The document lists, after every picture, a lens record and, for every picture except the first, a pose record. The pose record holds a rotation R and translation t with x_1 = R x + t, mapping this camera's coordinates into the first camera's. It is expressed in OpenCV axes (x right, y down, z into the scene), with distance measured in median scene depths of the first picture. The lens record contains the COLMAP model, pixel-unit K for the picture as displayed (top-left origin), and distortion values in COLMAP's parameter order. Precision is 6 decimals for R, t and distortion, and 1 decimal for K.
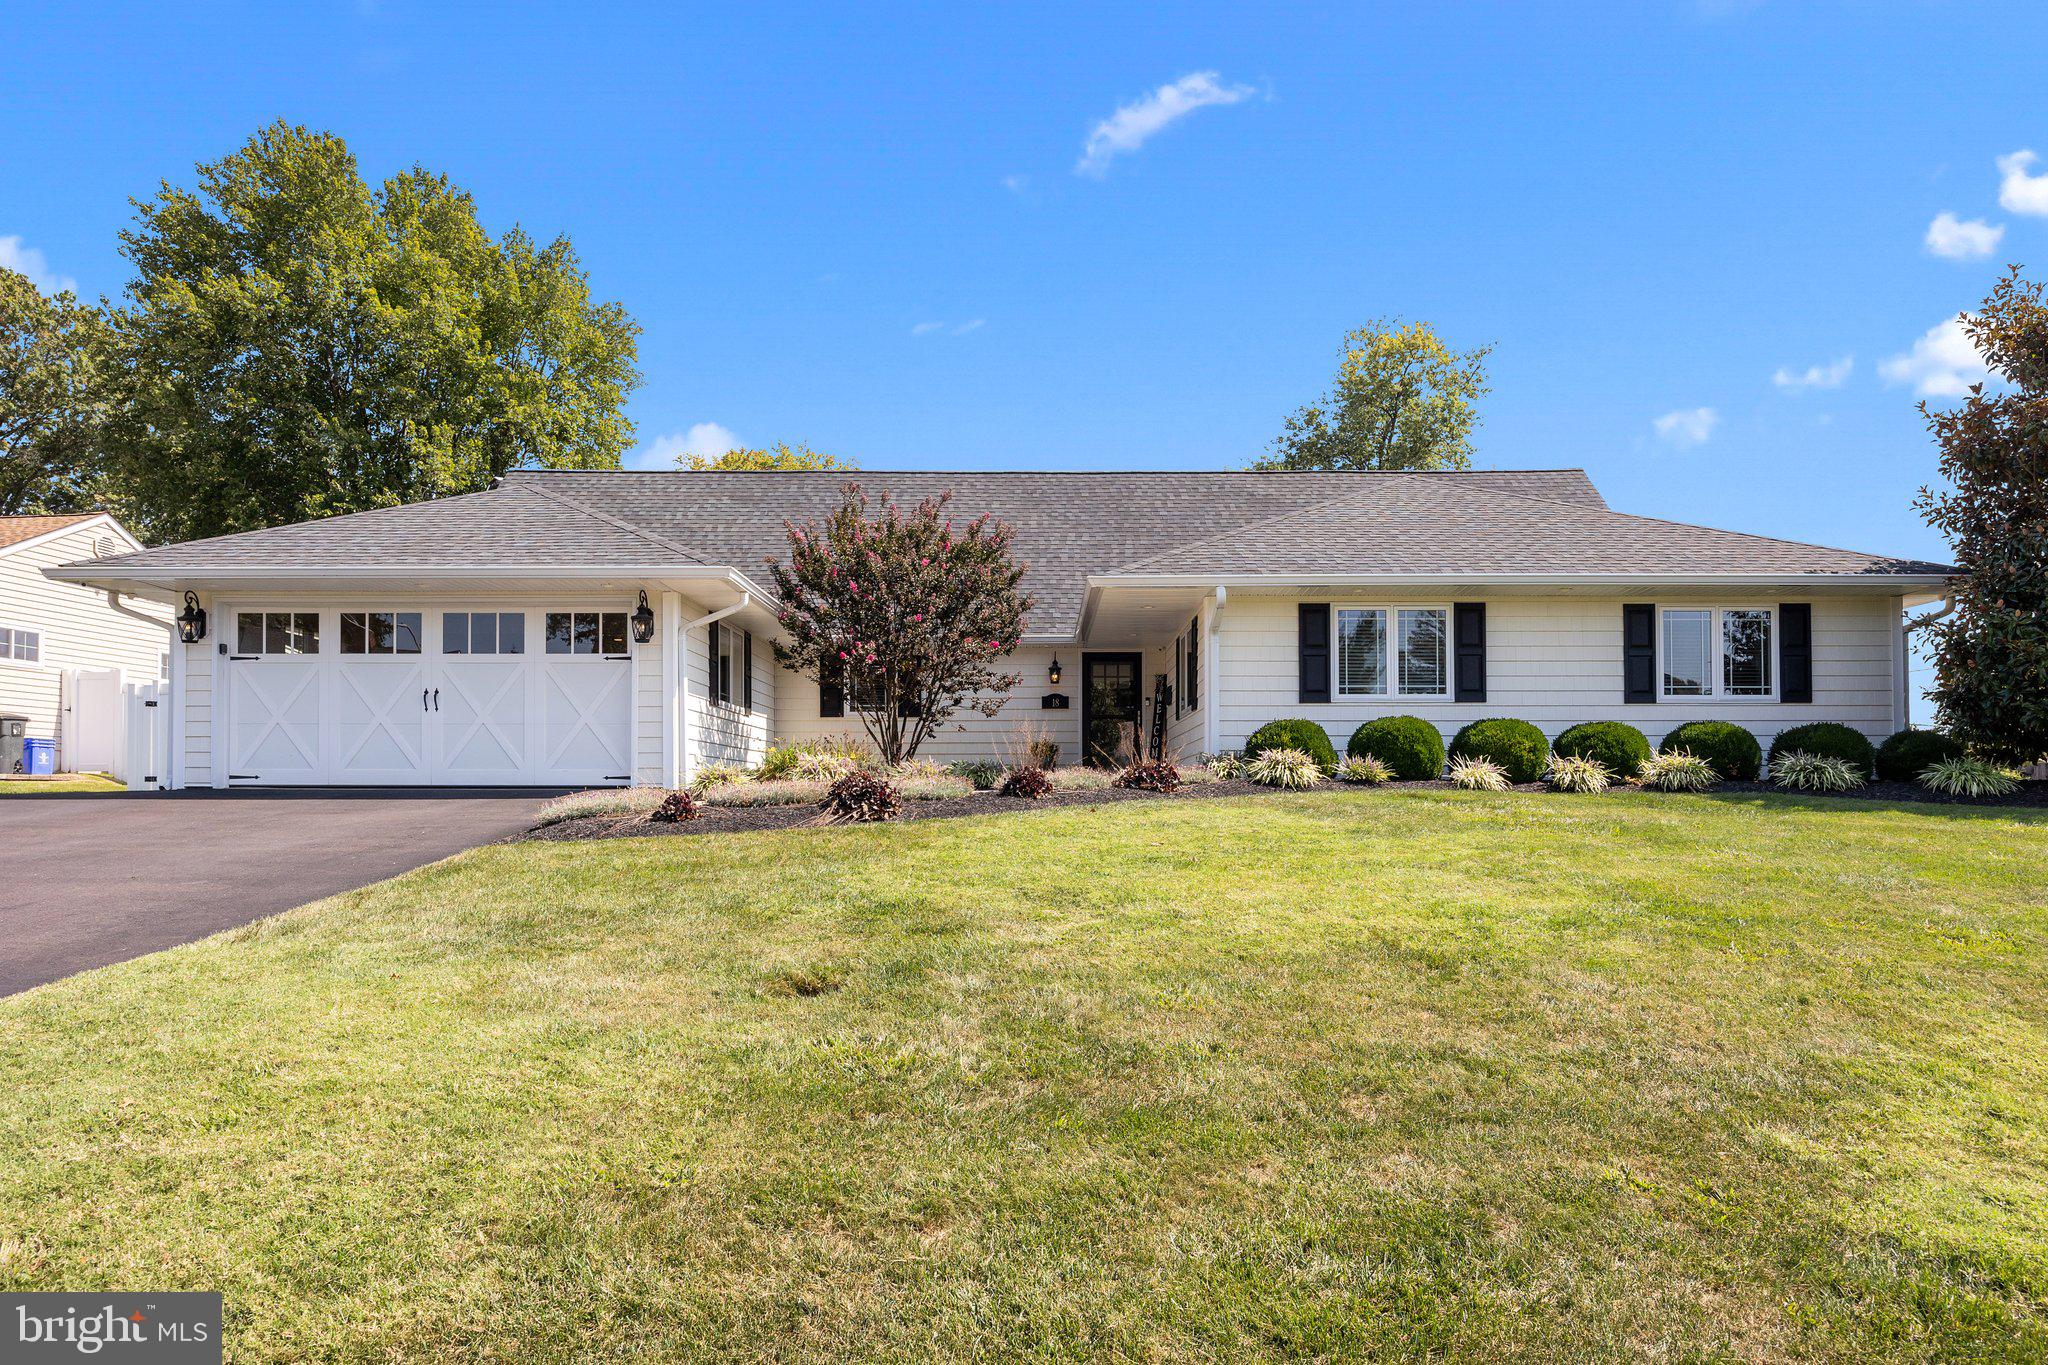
lens RADIAL K [[1262.6, 0, 1029.1], [0, 1262.6, 766.5], [0, 0, 1]] dist [-0.002388, 0.000173]
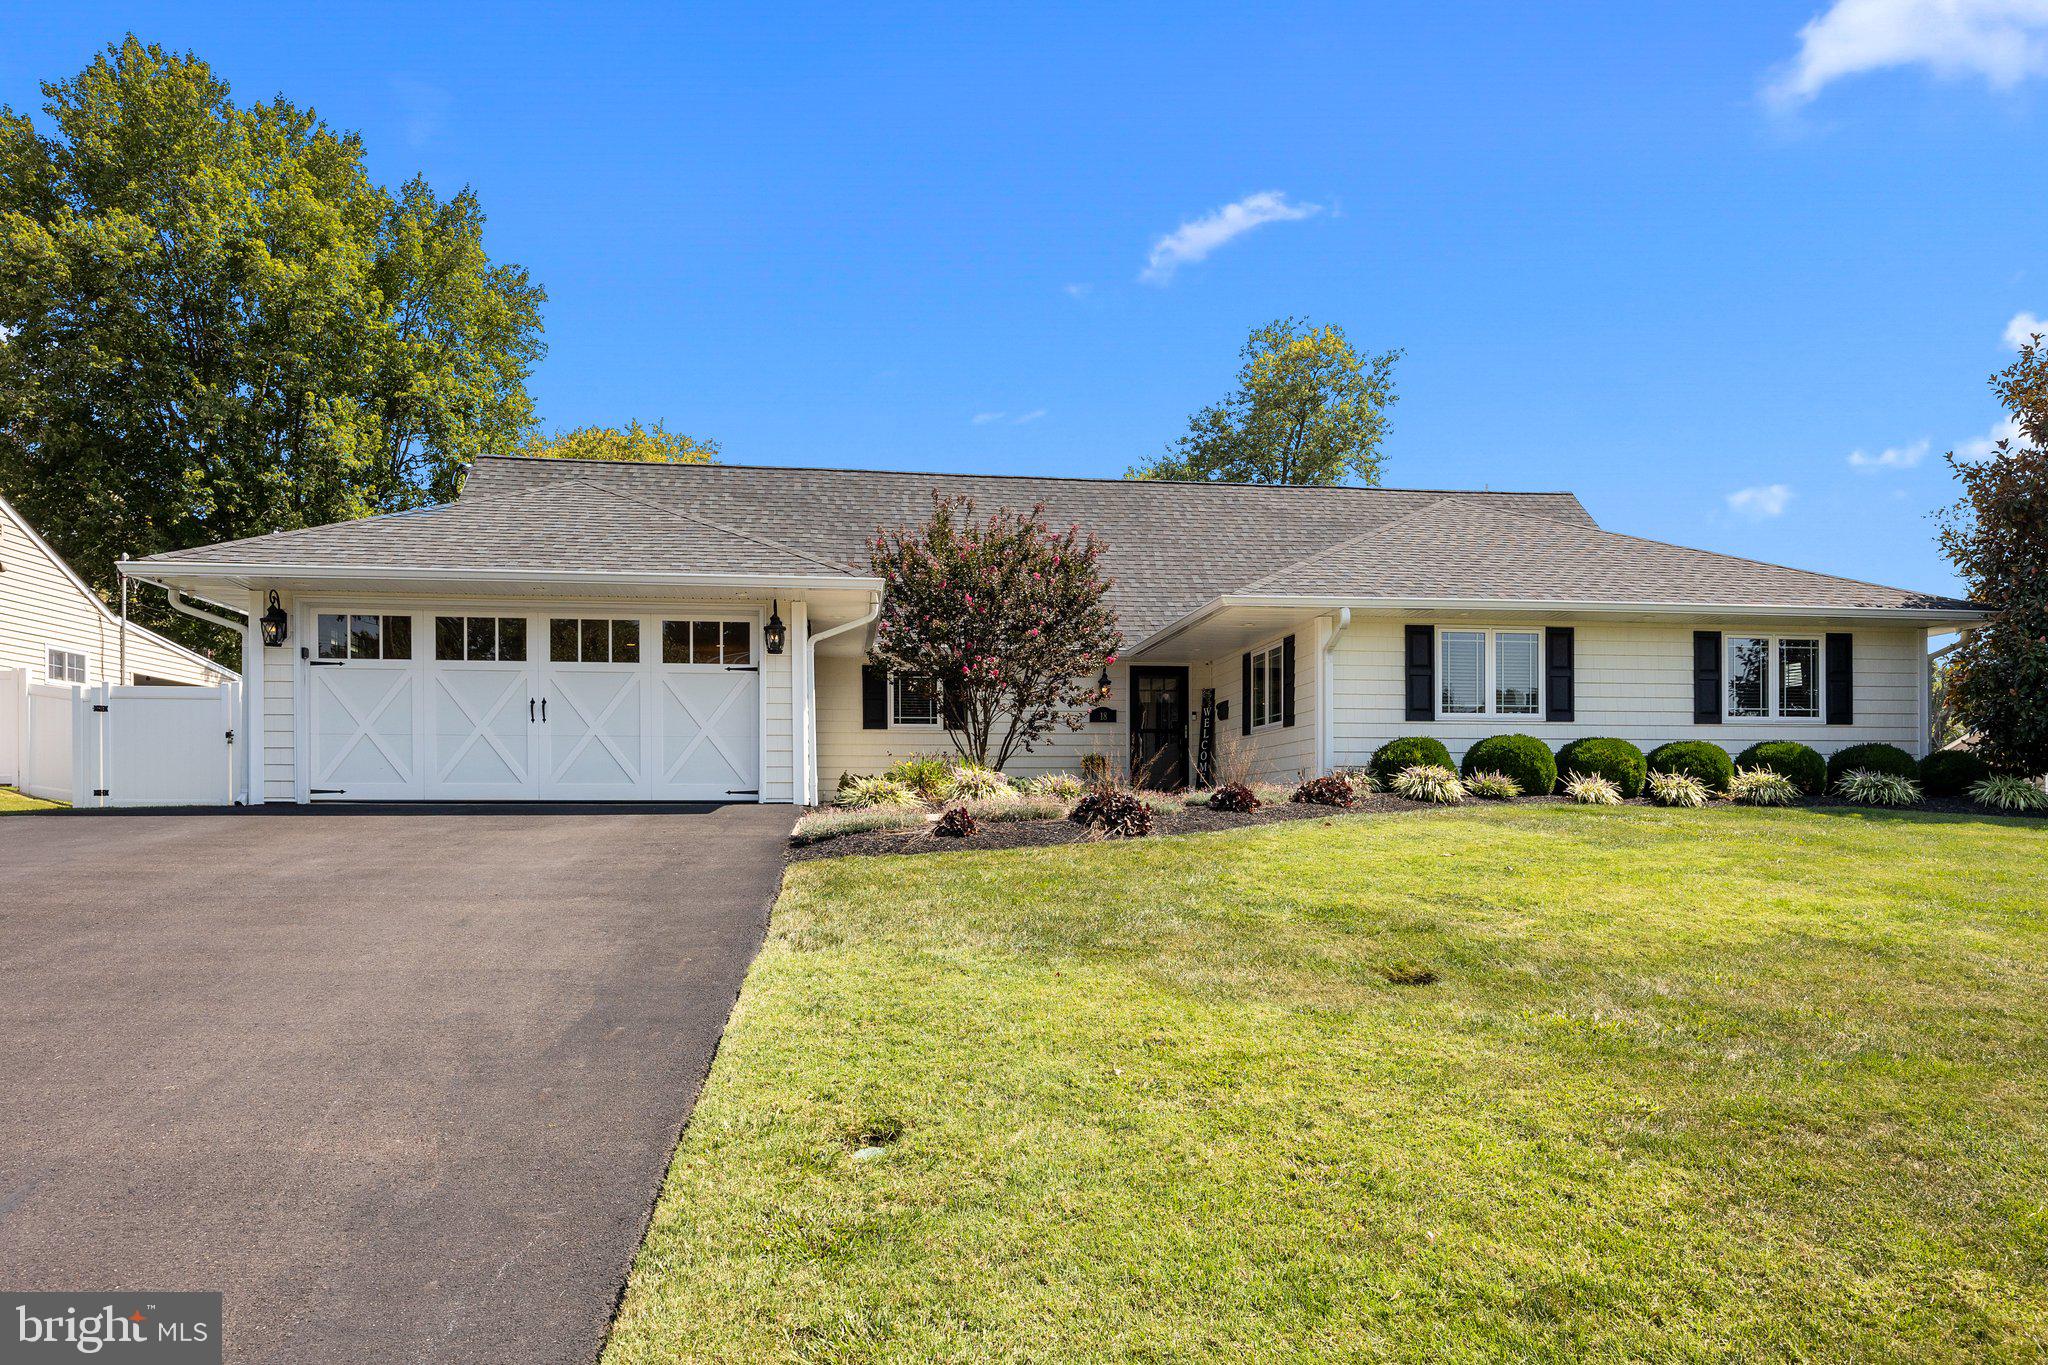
lens RADIAL K [[1361.3, 0, 1022.8], [0, 1361.3, 812.1], [0, 0, 1]] dist [-0.002381, -0.000726]
pose [[0.989428, -0.001774, 0.145013, -0.261943], [-0.001881, 0.999684, 0.025062, -0.002576], [-0.145012, -0.025069, 0.989112, -0.066818]]
